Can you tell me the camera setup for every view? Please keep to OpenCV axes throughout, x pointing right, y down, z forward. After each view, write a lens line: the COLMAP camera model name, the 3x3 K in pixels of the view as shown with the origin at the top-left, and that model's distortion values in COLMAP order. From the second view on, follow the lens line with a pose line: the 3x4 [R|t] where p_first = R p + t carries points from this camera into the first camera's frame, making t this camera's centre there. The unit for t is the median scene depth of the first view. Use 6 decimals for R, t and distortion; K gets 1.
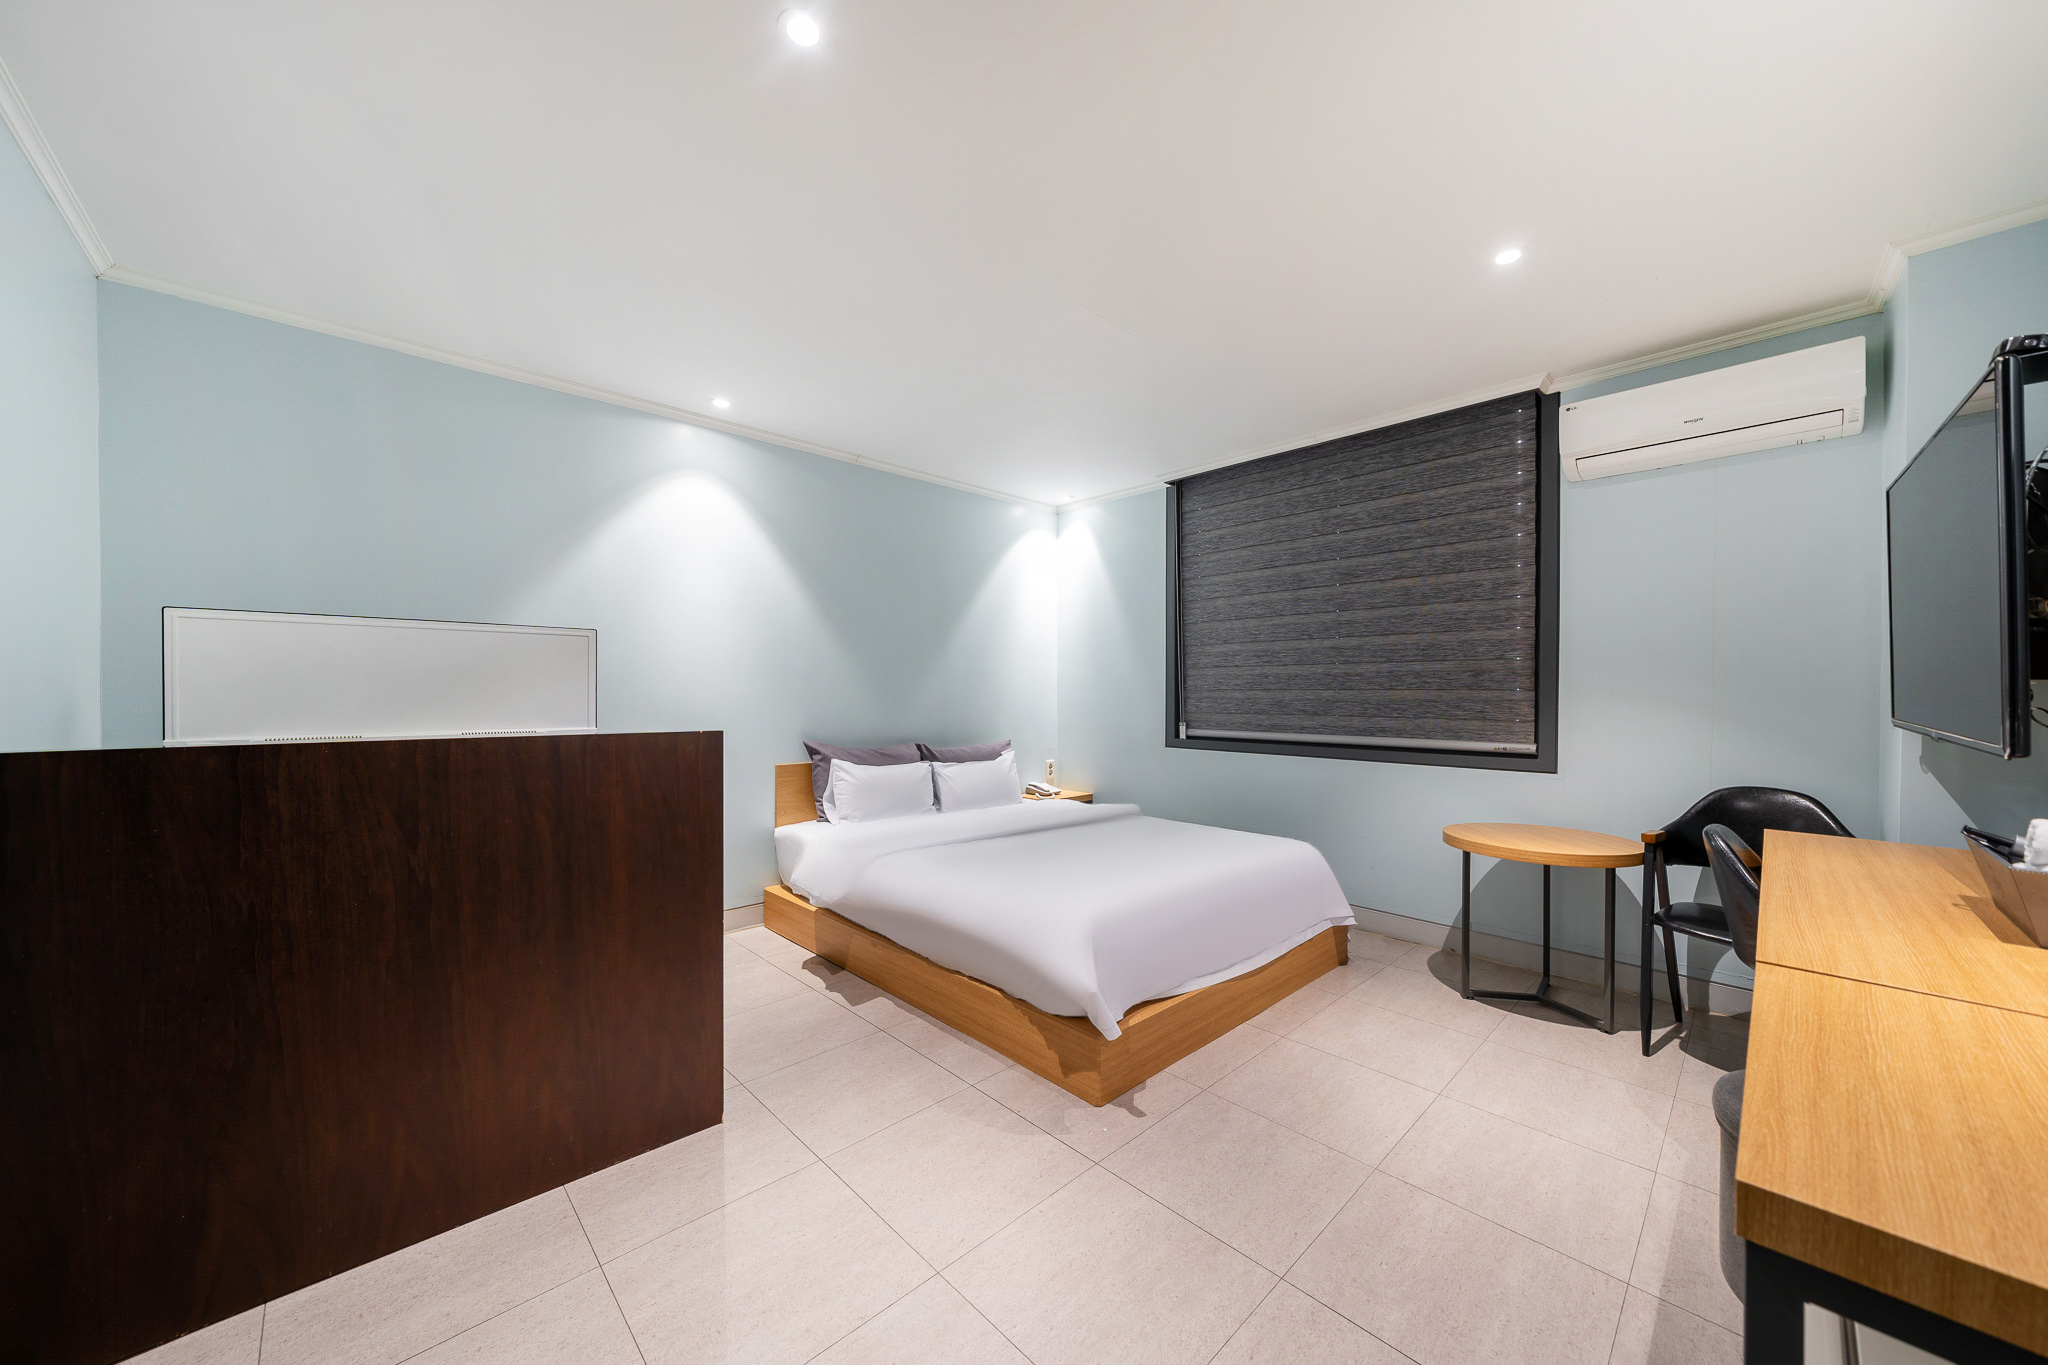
lens RADIAL K [[712.8, 0, 1024.2], [0, 712.8, 683.3], [0, 0, 1]] dist [-0.005742, -0.000312]
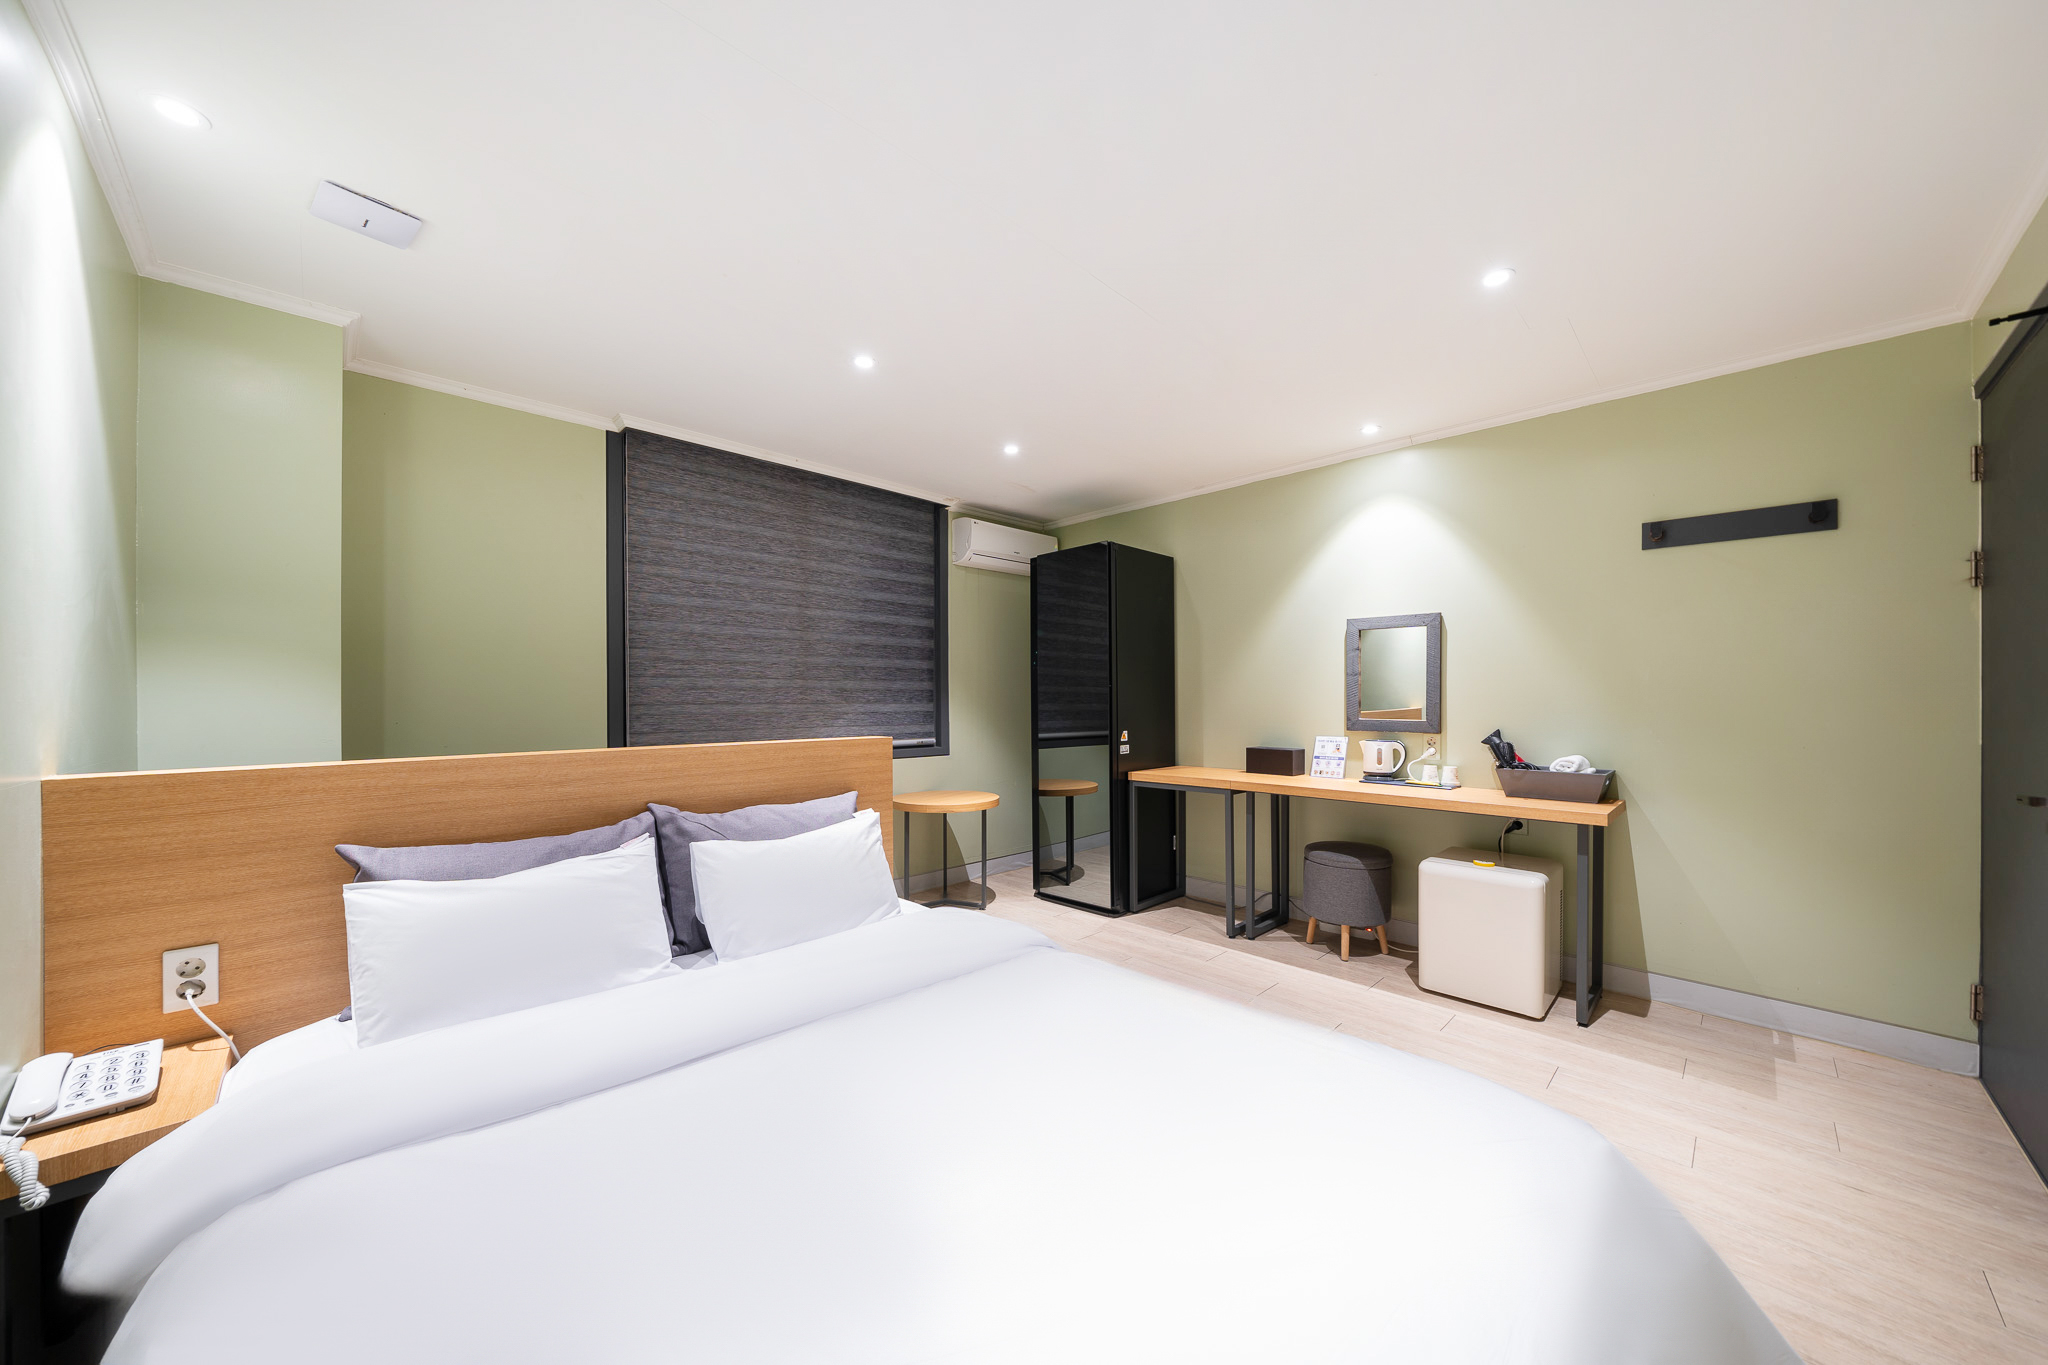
lens RADIAL K [[712.8, 0, 1026.5], [0, 712.8, 693.3], [0, 0, 1]] dist [-0.005742, -0.000312]
pose [[-0.015116, 0.007619, 0.999857, -0.791109], [-0.004075, 0.999962, -0.007682, 0.001913], [-0.999877, -0.004190, -0.015084, 0.828204]]
